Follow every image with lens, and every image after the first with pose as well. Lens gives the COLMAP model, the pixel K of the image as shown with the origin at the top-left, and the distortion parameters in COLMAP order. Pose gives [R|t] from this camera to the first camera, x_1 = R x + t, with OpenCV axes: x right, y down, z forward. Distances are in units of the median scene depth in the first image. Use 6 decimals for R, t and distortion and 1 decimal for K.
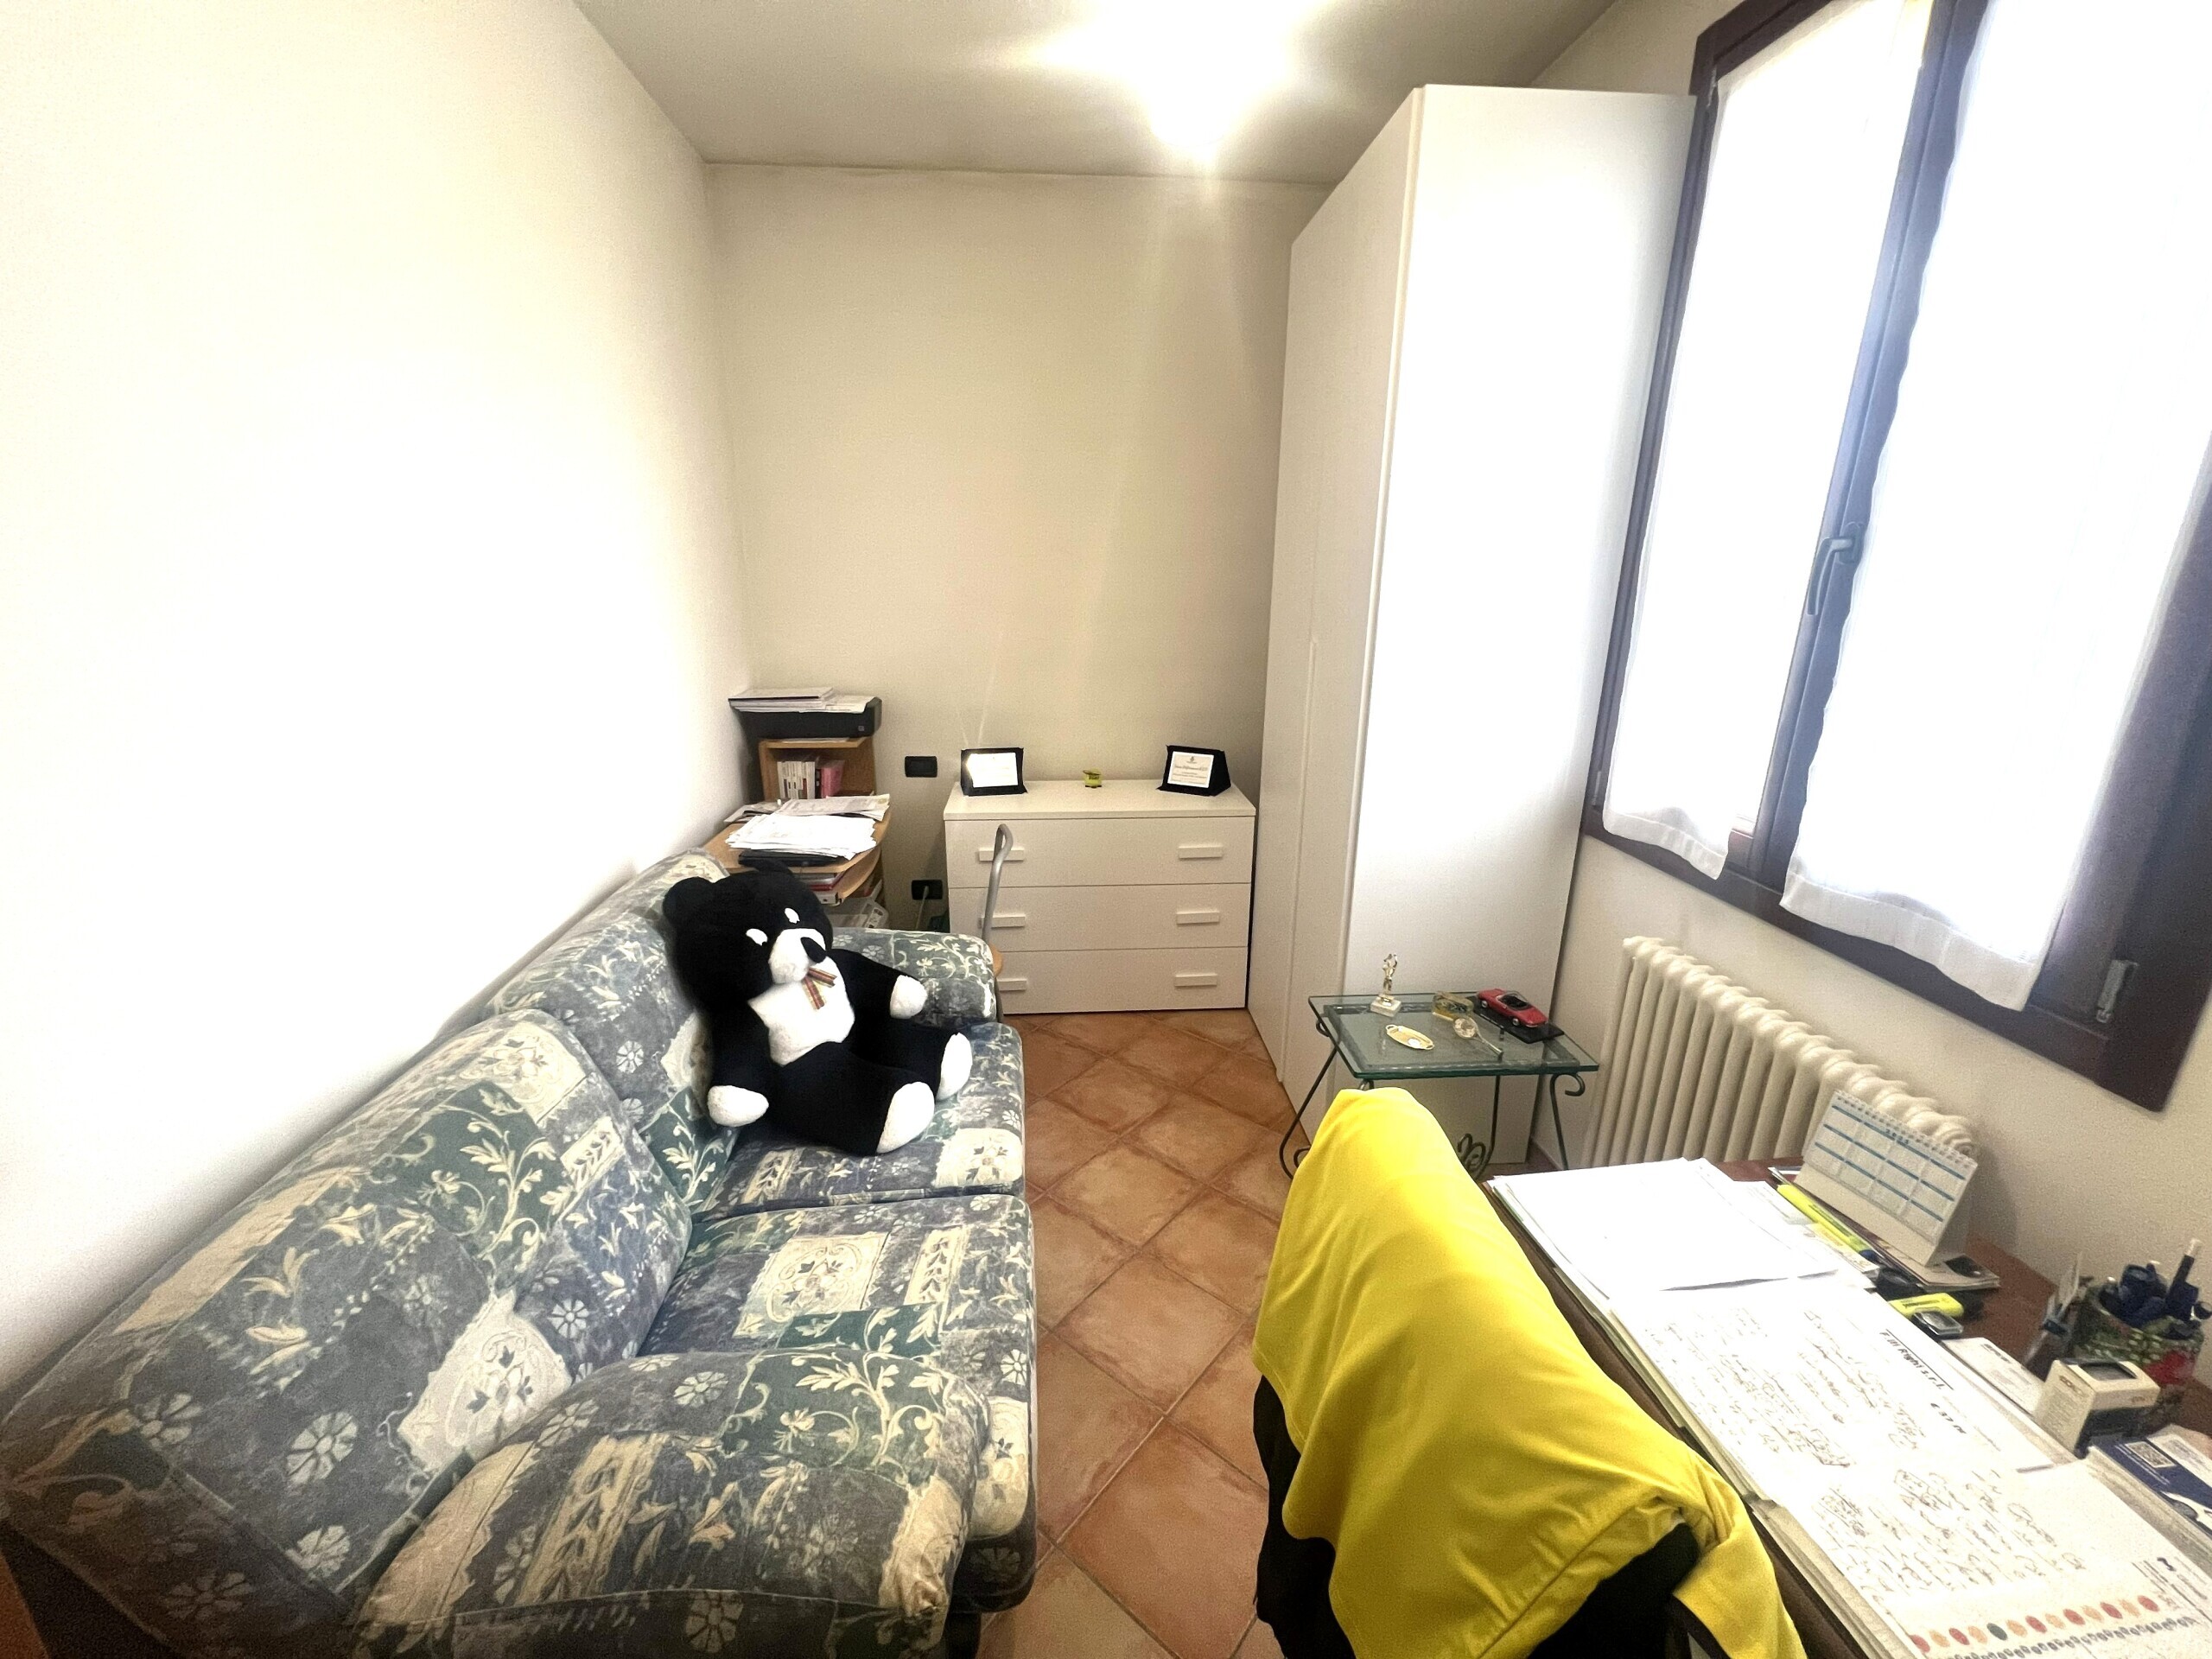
lens RADIAL K [[889.7, 0, 1097.8], [0, 889.7, 827.2], [0, 0, 1]] dist [0.001998, -0.000120]
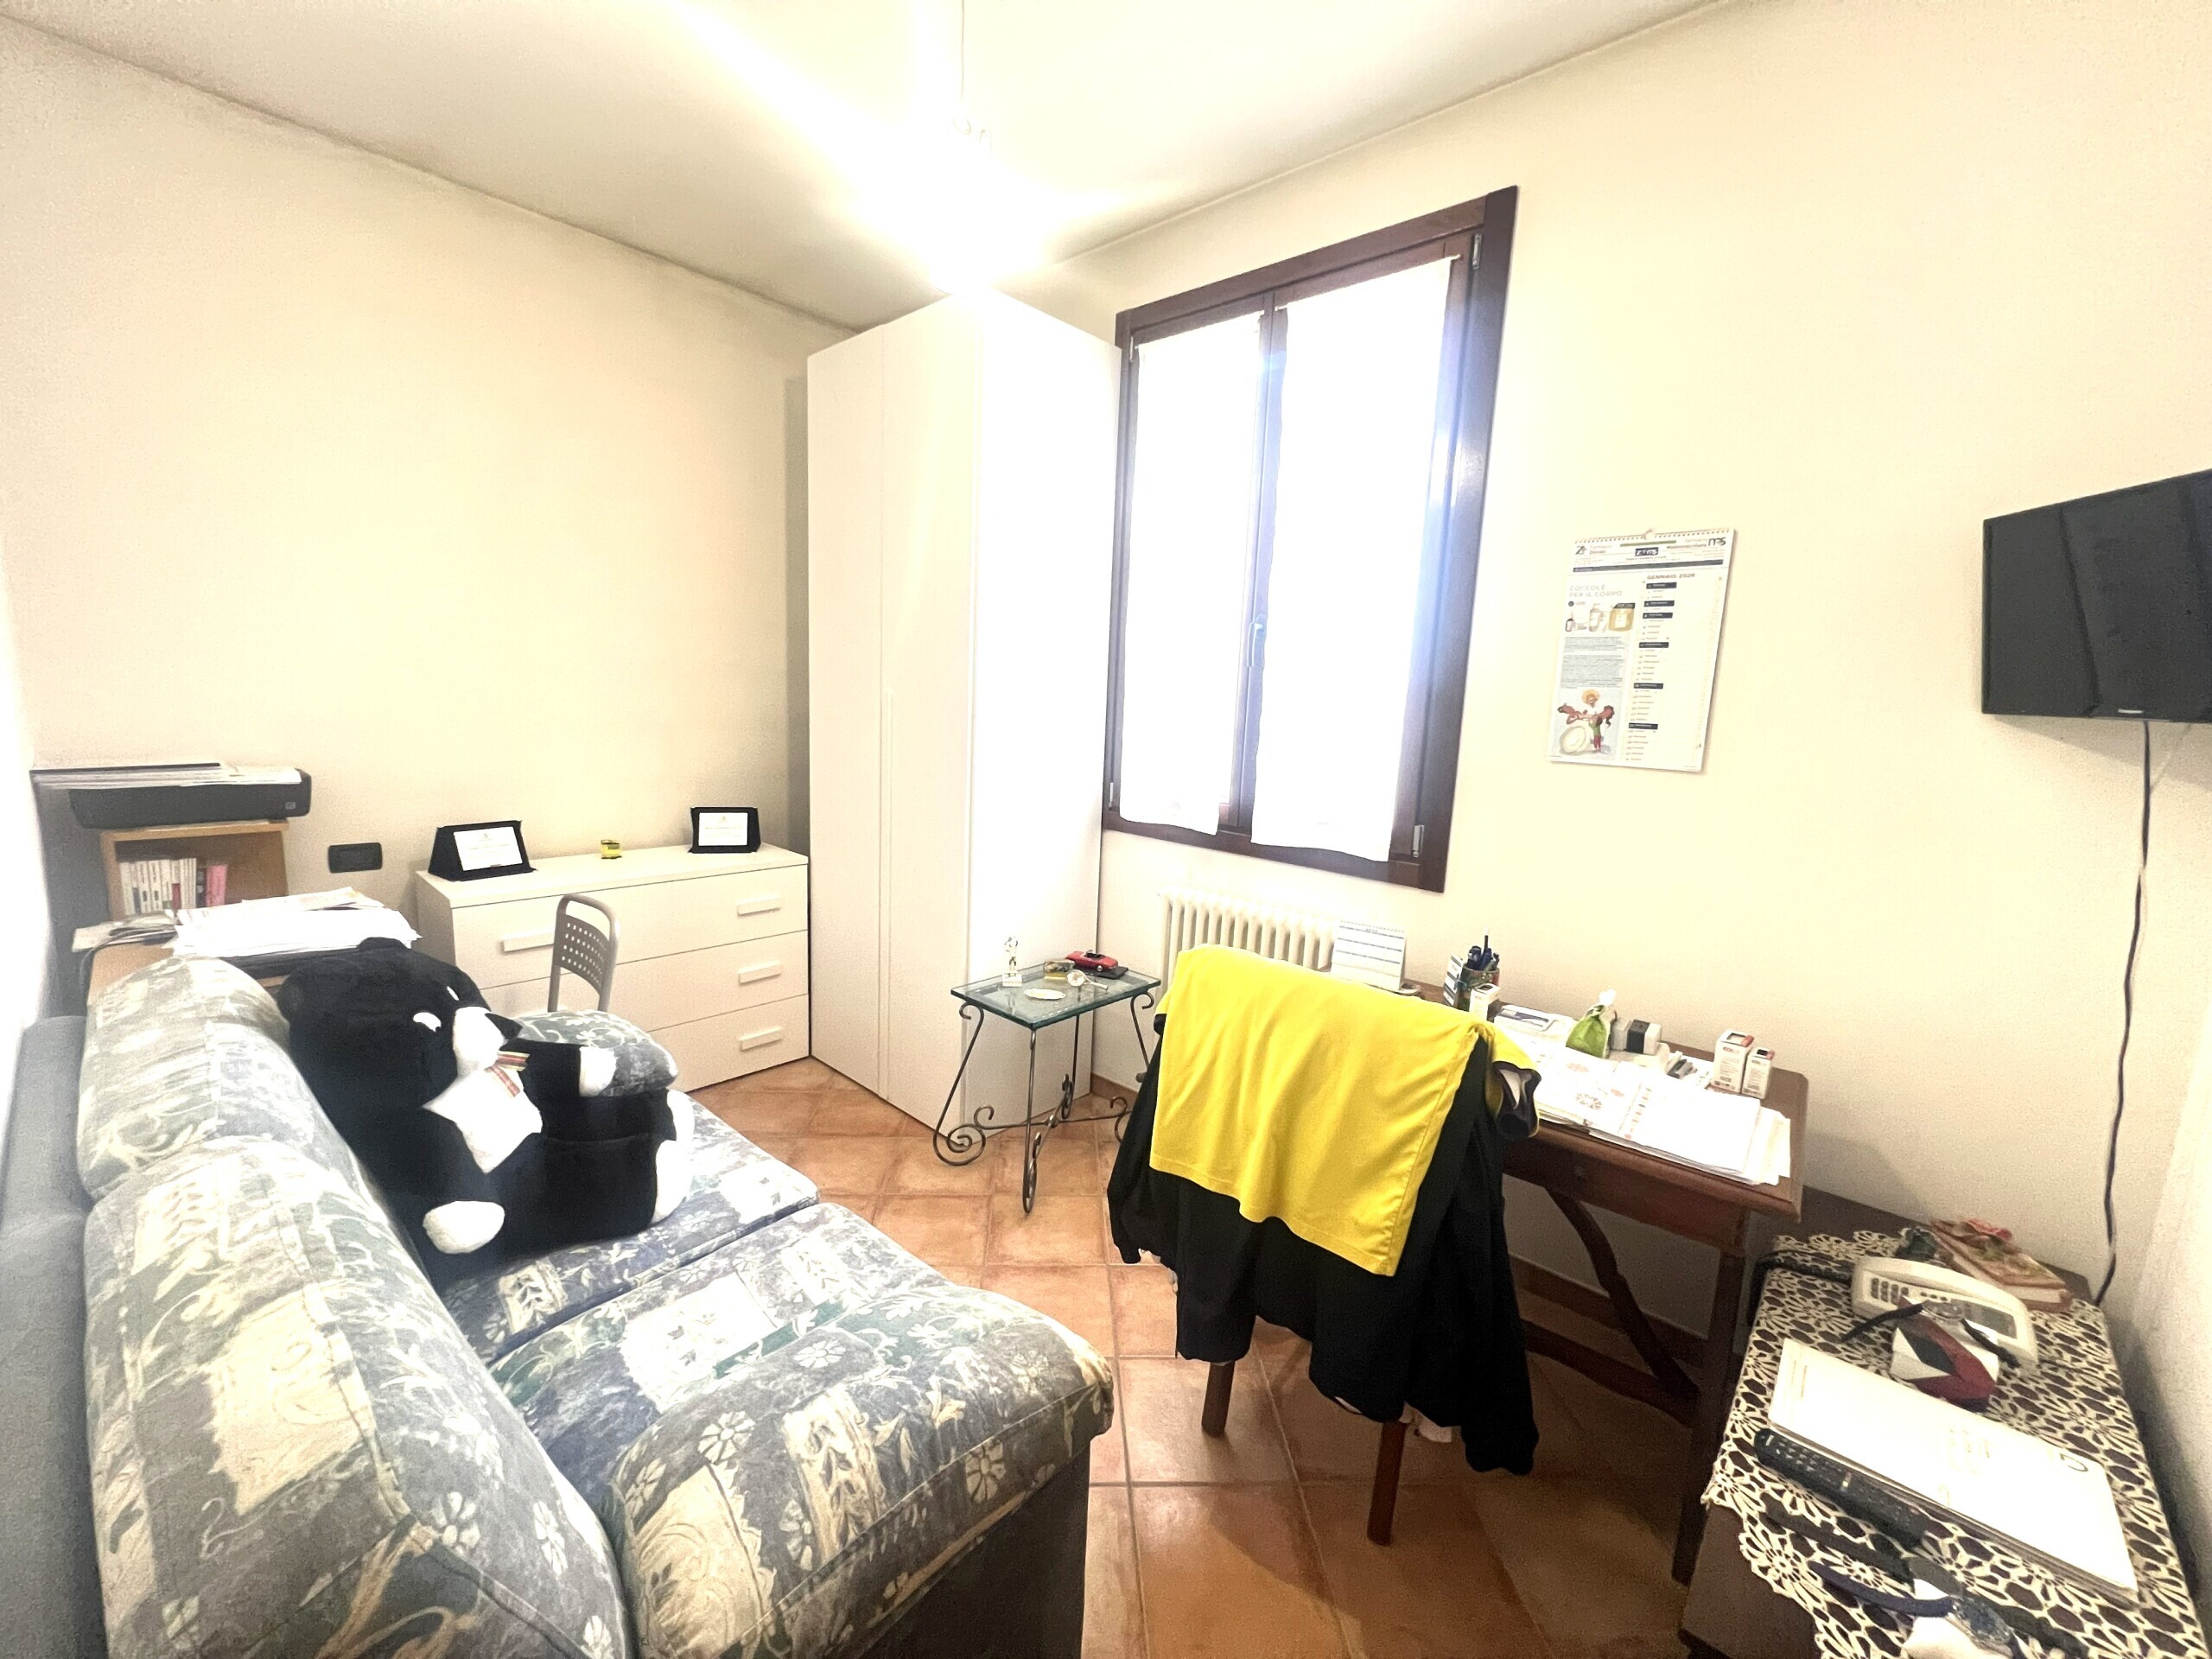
lens RADIAL K [[889.7, 0, 1102.0], [0, 889.7, 830.8], [0, 0, 1]] dist [0.001998, -0.000120]
pose [[0.723682, -0.081931, 0.685253, -0.509485], [0.155831, 0.986684, -0.046599, 0.091435], [-0.672310, 0.140507, 0.726813, -0.005111]]
